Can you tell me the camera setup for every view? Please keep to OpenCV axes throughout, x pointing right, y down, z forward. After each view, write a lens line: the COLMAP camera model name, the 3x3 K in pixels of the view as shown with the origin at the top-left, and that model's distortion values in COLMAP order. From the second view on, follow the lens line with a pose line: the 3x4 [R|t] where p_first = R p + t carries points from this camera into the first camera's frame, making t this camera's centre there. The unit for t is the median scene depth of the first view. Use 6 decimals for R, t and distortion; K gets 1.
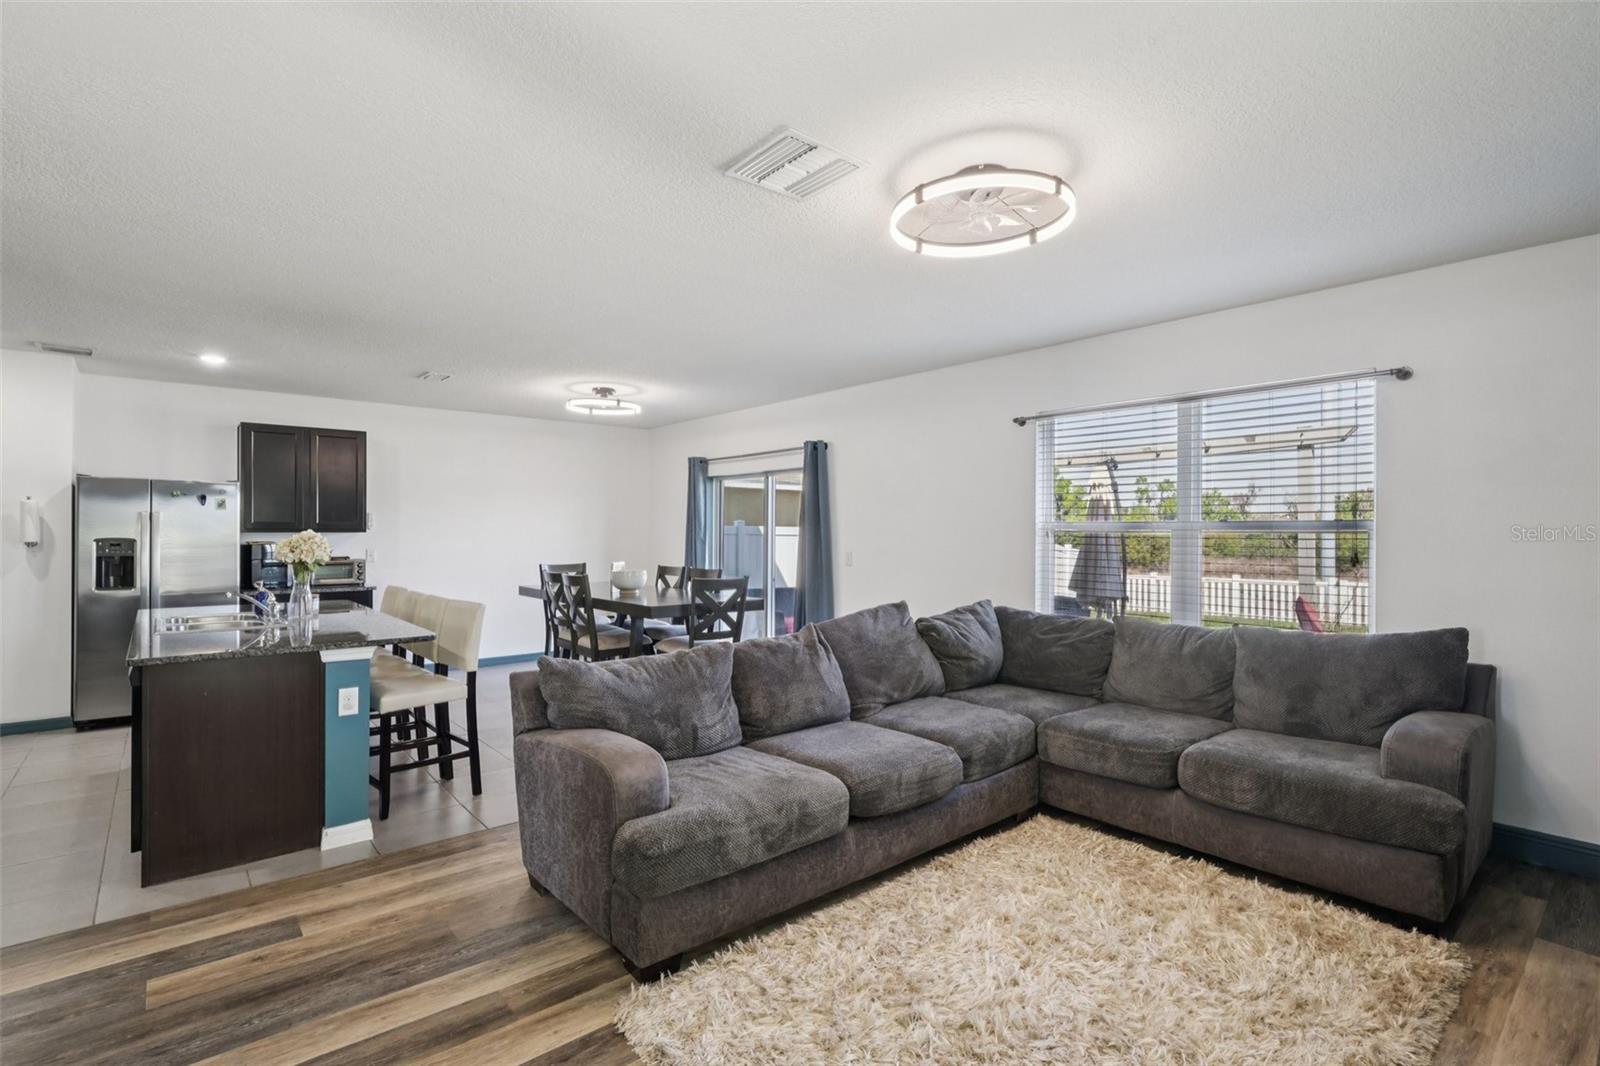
lens RADIAL K [[747.9, 0, 800.0], [0, 747.9, 533.0], [0, 0, 1]] dist [-0.001371, -0.000380]
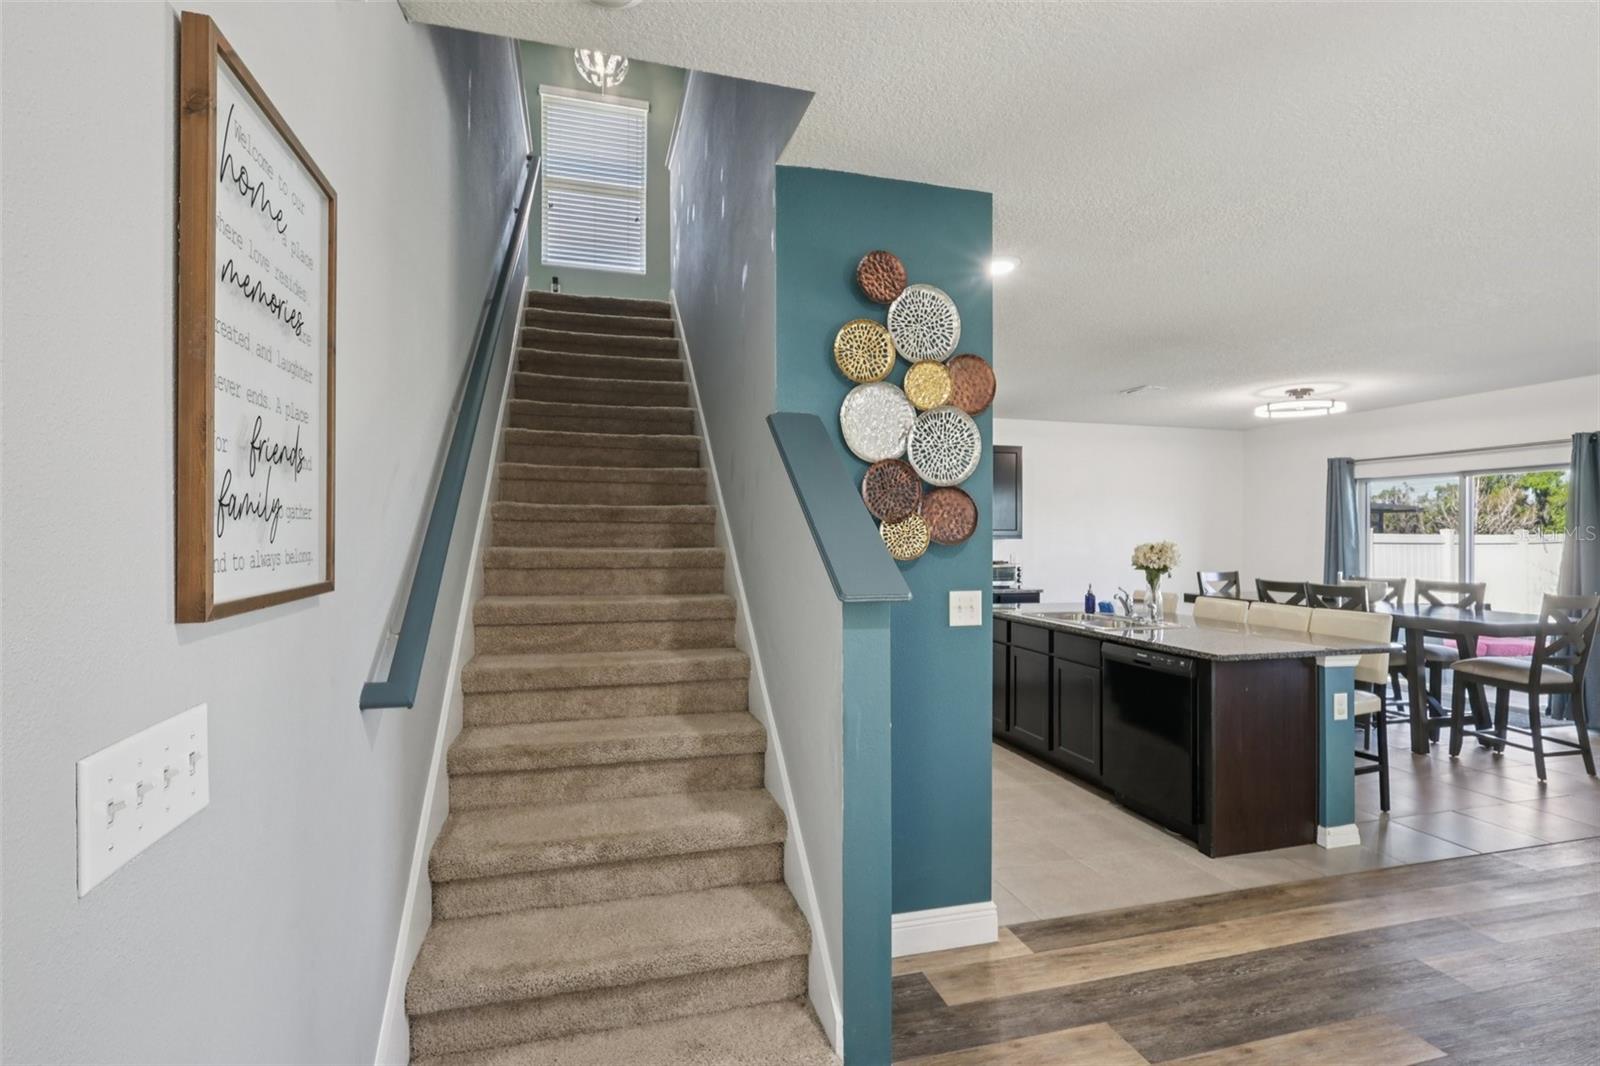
lens RADIAL K [[748.8, 0, 794.7], [0, 748.8, 528.0], [0, 0, 1]] dist [-0.000271, 0.000351]
pose [[0.907466, -0.000895, -0.420124, -0.490584], [-0.003950, 0.999935, -0.010663, -0.004296], [0.420107, 0.011336, 0.907404, -0.147819]]
